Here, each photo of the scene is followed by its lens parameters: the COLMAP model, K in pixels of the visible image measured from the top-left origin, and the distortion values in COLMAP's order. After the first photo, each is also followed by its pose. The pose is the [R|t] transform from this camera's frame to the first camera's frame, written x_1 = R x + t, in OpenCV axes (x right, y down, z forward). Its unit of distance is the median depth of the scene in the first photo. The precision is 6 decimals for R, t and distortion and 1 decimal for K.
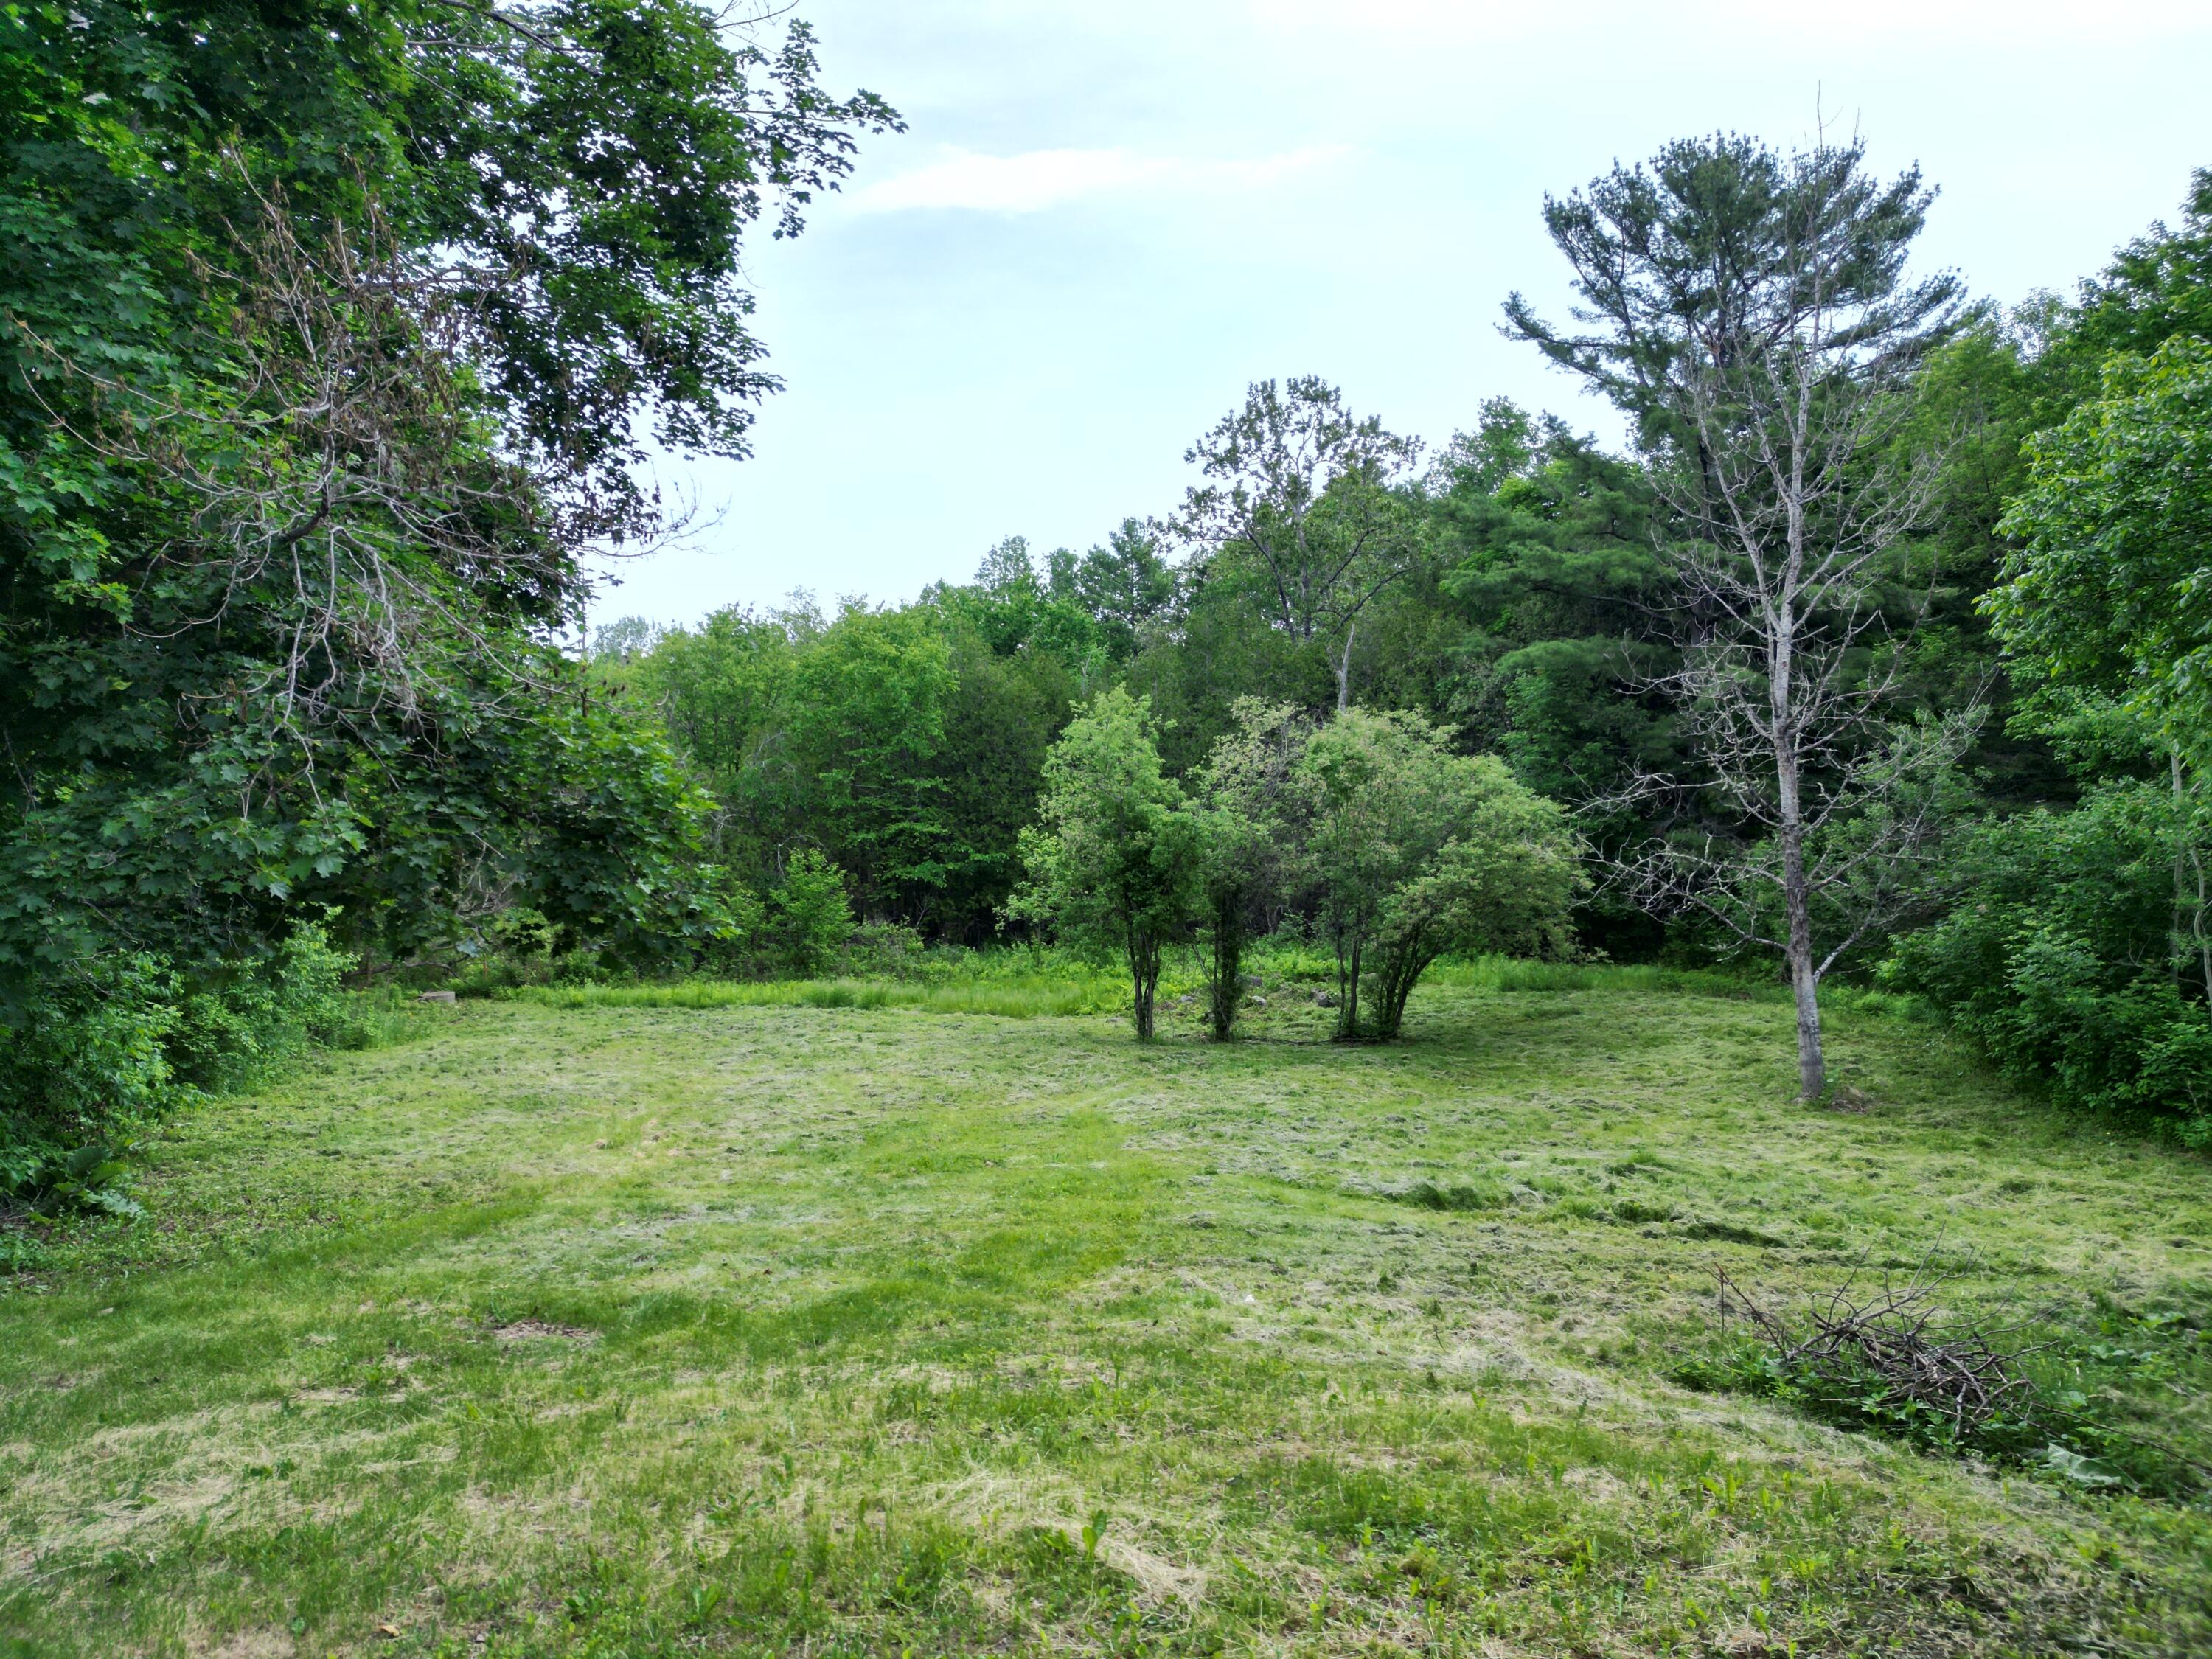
lens RADIAL K [[1535.8, 0, 1110.7], [0, 1535.8, 835.4], [0, 0, 1]] dist [0.054067, -0.041053]
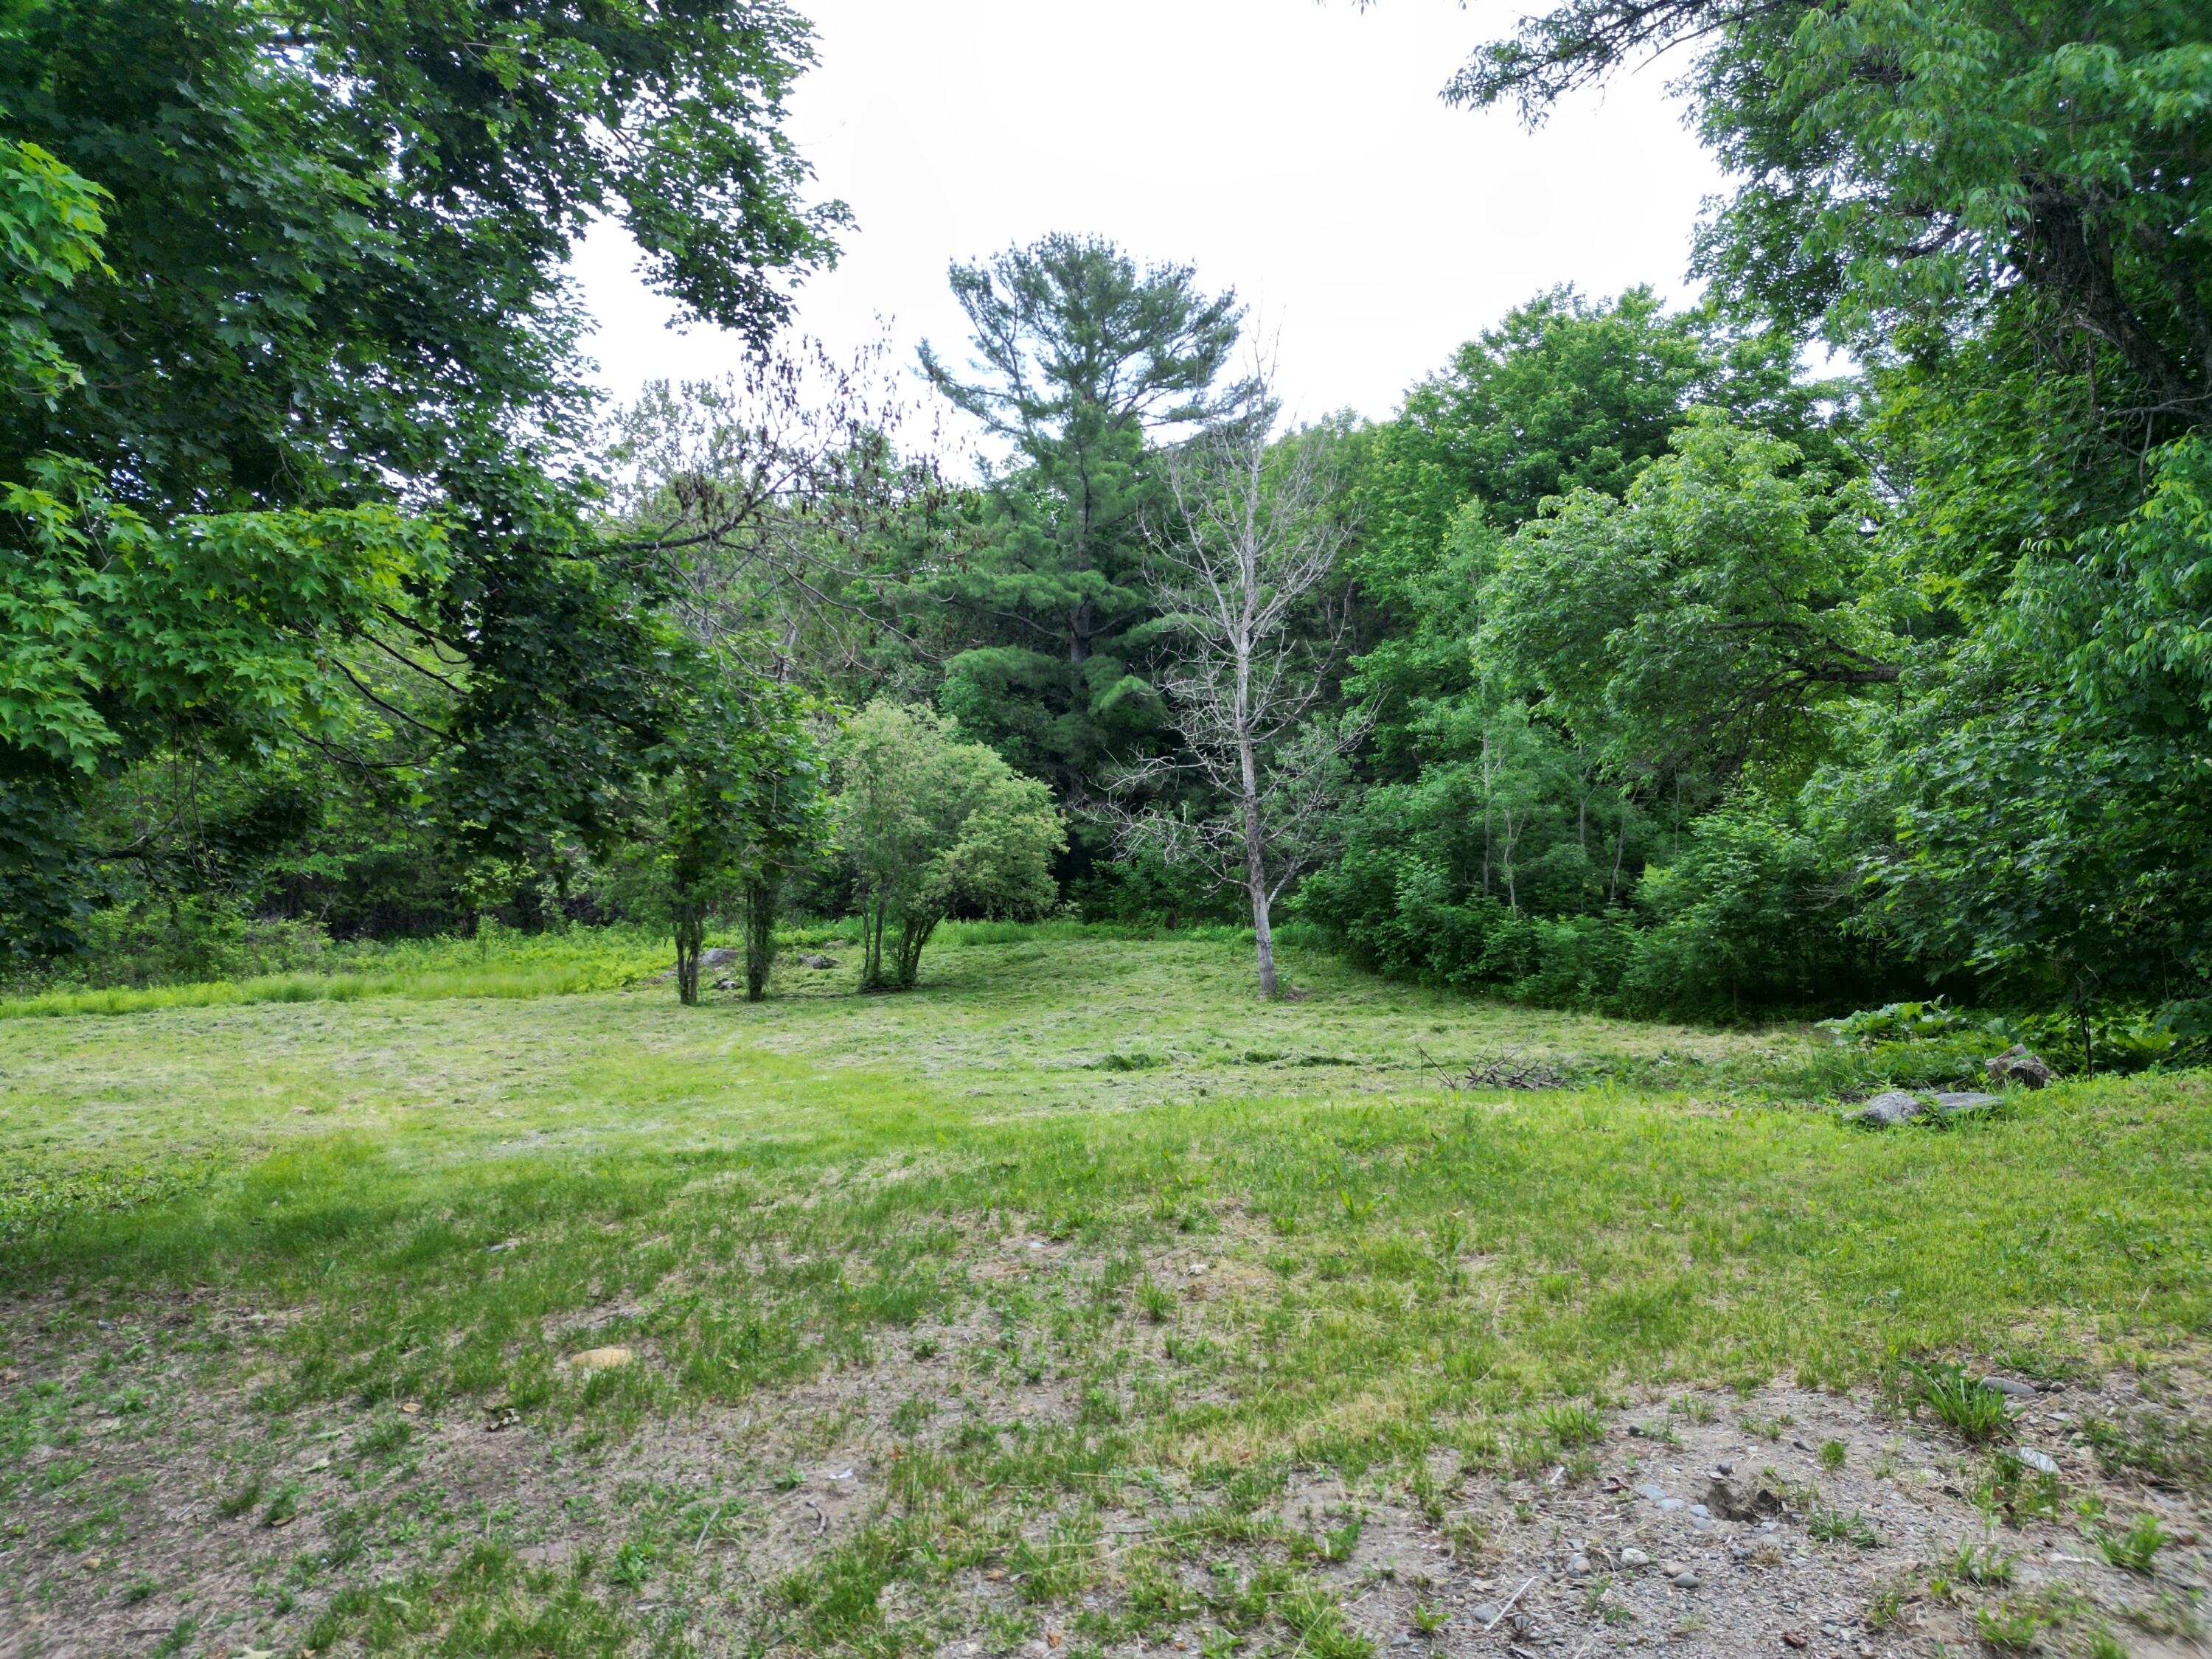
lens RADIAL K [[1532.1, 0, 1103.3], [0, 1532.1, 836.8], [0, 0, 1]] dist [0.121035, -0.145424]
pose [[0.887355, -0.016215, 0.460802, -0.171275], [0.015205, 0.999867, 0.005904, 0.011374], [-0.460837, 0.001768, 0.887483, -0.076695]]
